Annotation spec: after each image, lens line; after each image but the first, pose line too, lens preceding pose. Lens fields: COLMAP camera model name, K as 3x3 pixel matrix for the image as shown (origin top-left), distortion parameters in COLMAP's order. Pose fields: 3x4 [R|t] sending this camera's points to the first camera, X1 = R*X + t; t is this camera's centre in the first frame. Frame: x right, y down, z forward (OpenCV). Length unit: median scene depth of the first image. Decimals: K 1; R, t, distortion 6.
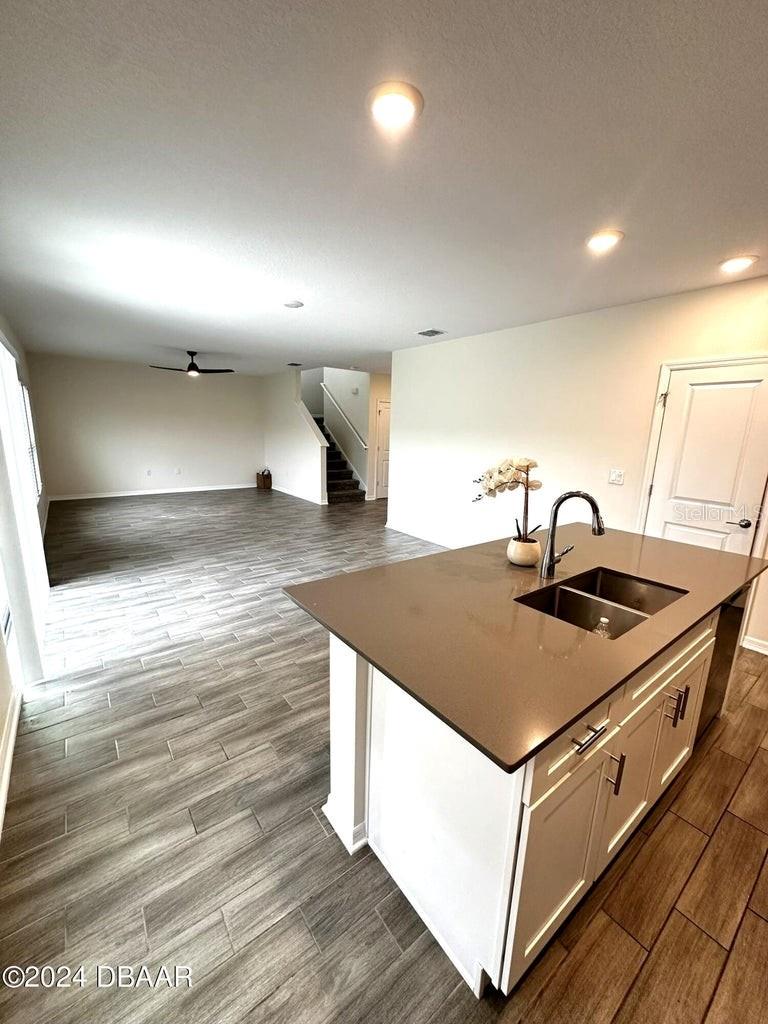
lens RADIAL K [[406.6, 0, 384.0], [0, 406.6, 512.0], [0, 0, 1]] dist [0.000457, -0.000015]
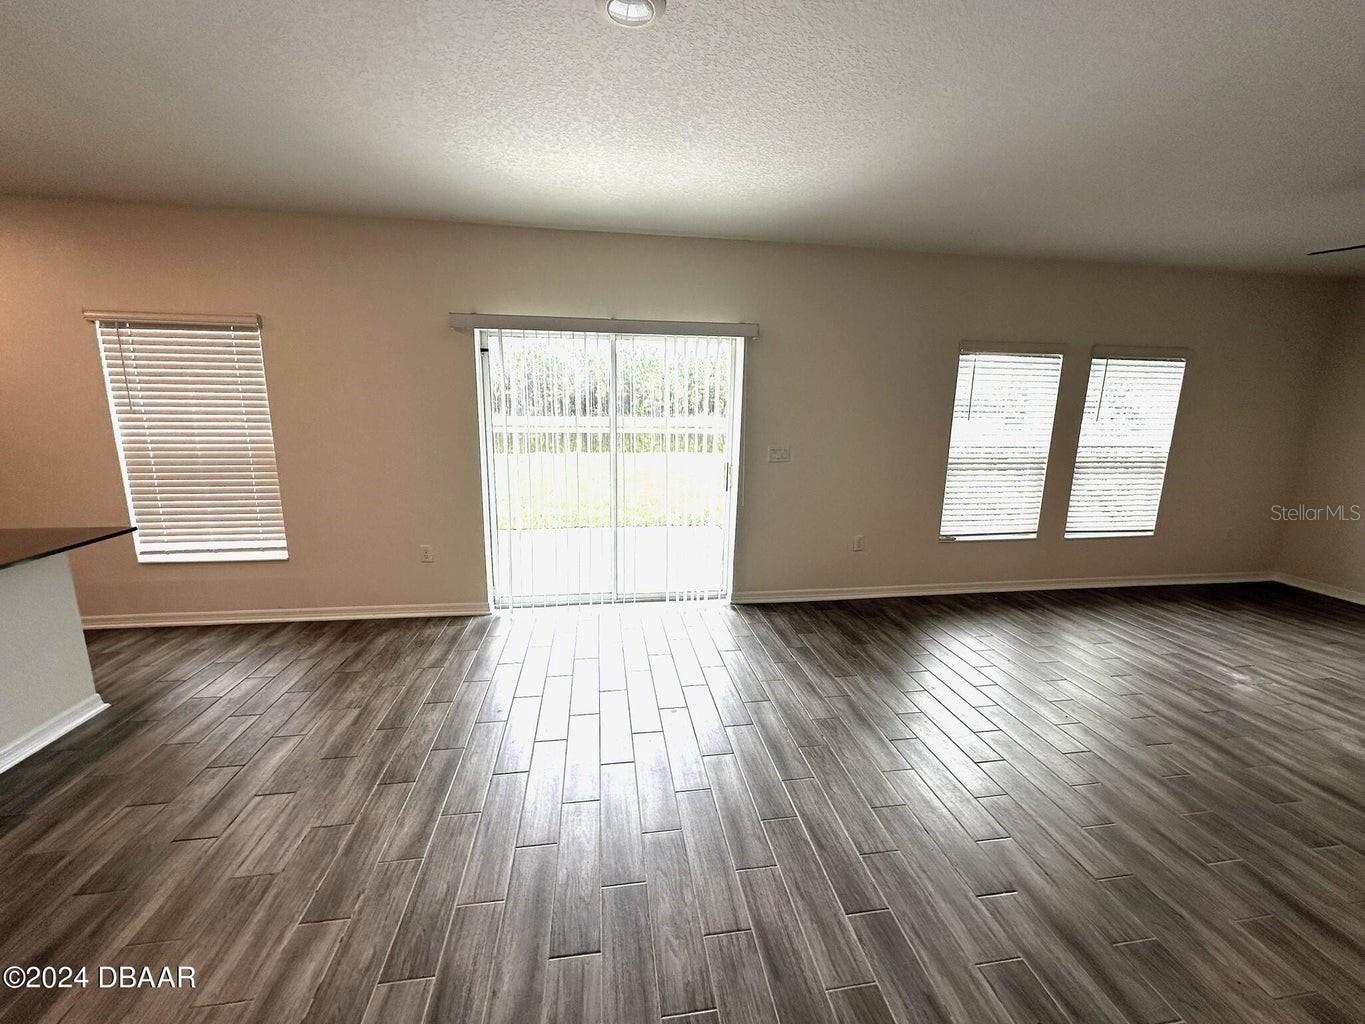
lens RADIAL K [[543.2, 0, 681.7], [0, 543.2, 508.7], [0, 0, 1]] dist [-0.000452, -0.000262]
pose [[-0.479048, 0.134713, -0.867390, 0.205603], [-0.209904, 0.941905, 0.262212, -0.349524], [0.852323, 0.307681, -0.422940, 1.708914]]
